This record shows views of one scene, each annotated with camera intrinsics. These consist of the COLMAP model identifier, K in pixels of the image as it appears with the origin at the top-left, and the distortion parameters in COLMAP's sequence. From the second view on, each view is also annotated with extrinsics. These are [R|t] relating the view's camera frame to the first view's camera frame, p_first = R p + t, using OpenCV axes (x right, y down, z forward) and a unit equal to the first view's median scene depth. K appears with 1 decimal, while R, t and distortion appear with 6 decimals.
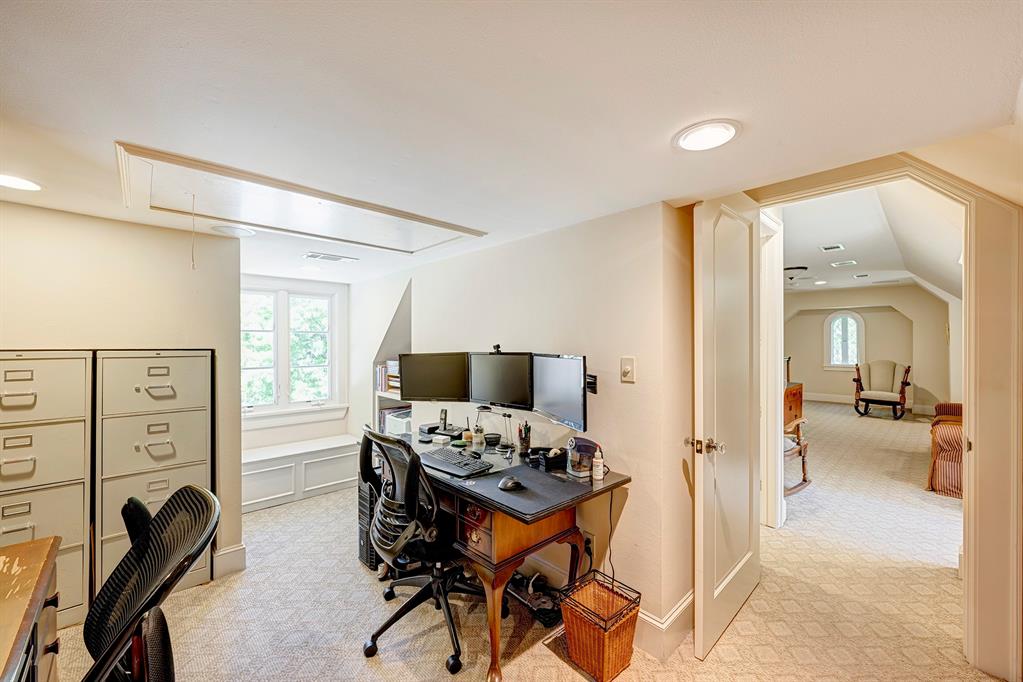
lens RADIAL K [[408.1, 0, 507.9], [0, 408.1, 339.1], [0, 0, 1]] dist [0.001118, -0.000021]
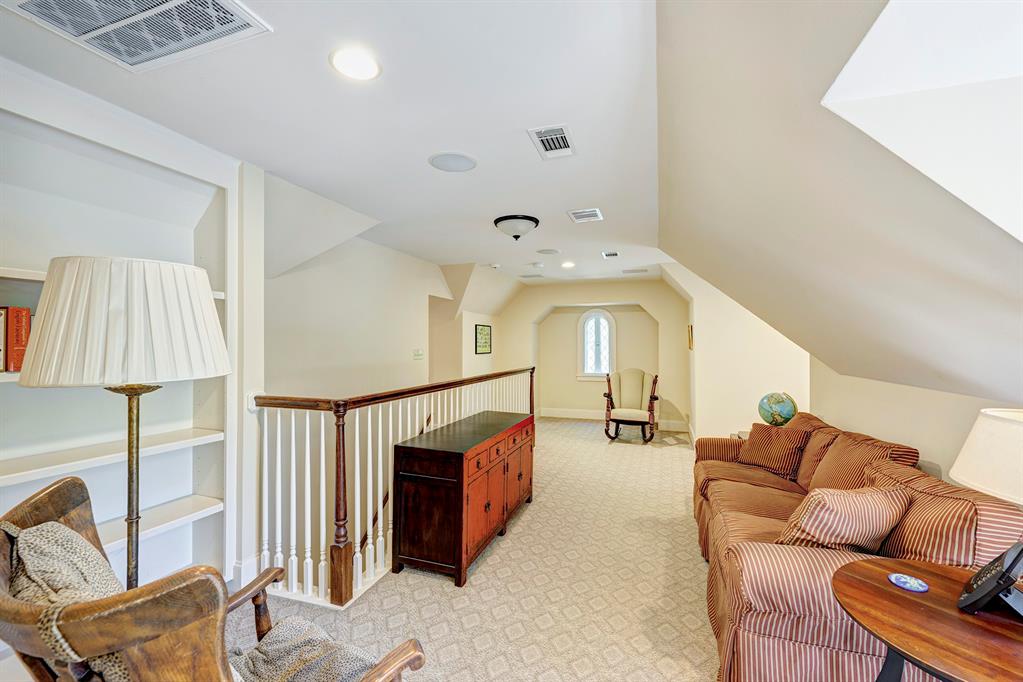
lens RADIAL K [[408.1, 0, 515.0], [0, 408.1, 341.0], [0, 0, 1]] dist [0.001118, -0.000021]
pose [[0.889422, 0.006190, 0.457045, 0.339286], [-0.004852, 0.999980, -0.004102, -0.000379], [-0.457061, 0.001431, 0.889434, 0.385959]]
